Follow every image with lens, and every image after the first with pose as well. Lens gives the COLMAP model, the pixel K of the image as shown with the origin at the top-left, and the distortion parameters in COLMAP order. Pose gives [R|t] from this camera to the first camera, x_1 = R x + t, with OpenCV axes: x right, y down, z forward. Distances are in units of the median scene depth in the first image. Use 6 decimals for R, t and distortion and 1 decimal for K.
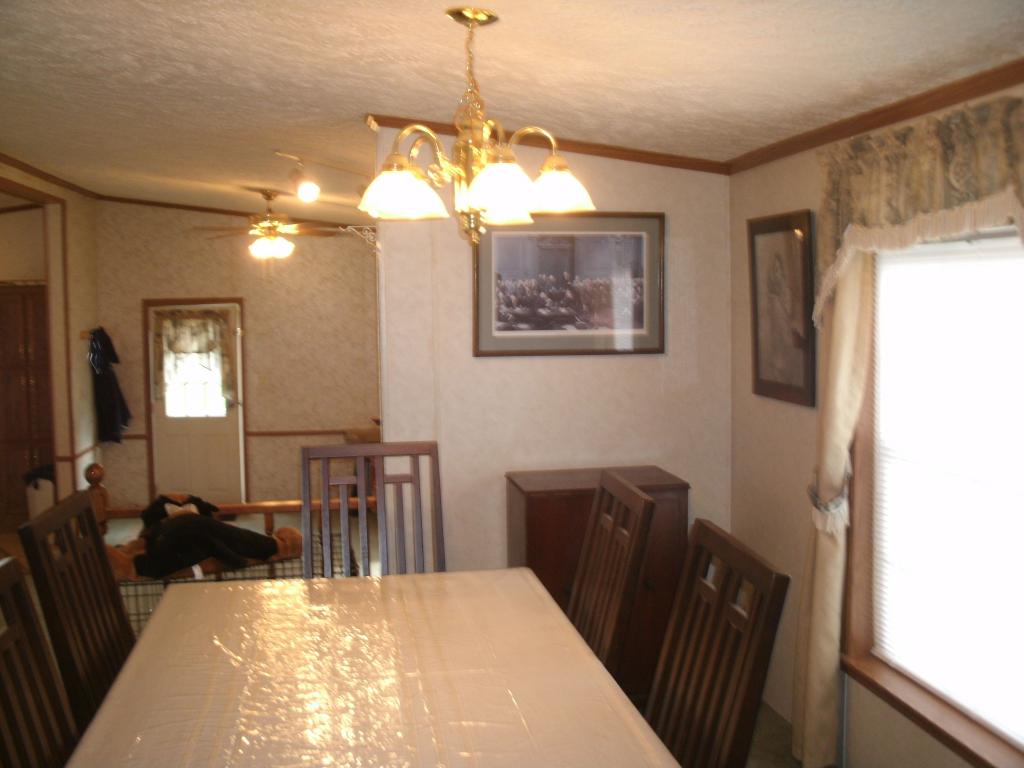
lens RADIAL K [[1062.1, 0, 509.4], [0, 1062.1, 387.7], [0, 0, 1]] dist [-0.325503, 0.474812]
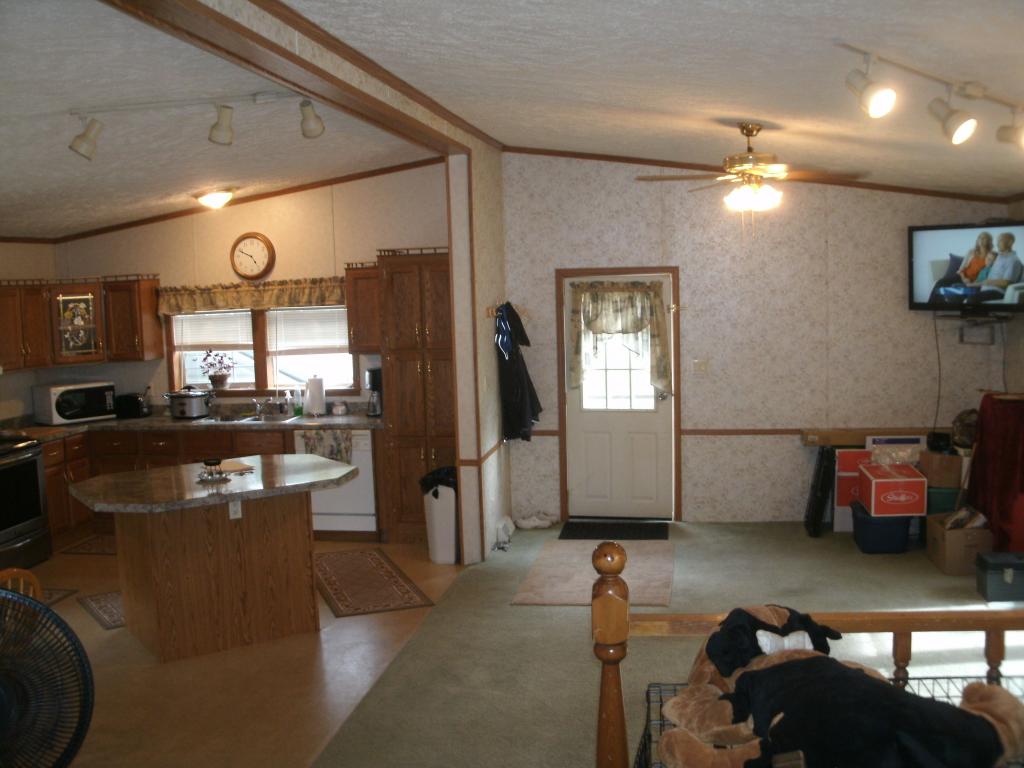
lens RADIAL K [[1062.1, 0, 509.4], [0, 1062.1, 387.7], [0, 0, 1]] dist [-0.325503, 0.474812]
pose [[0.945800, 0.015354, -0.324387, -0.112198], [-0.006273, 0.999559, 0.029023, -0.014079], [0.324689, -0.025416, 0.945479, 0.169990]]
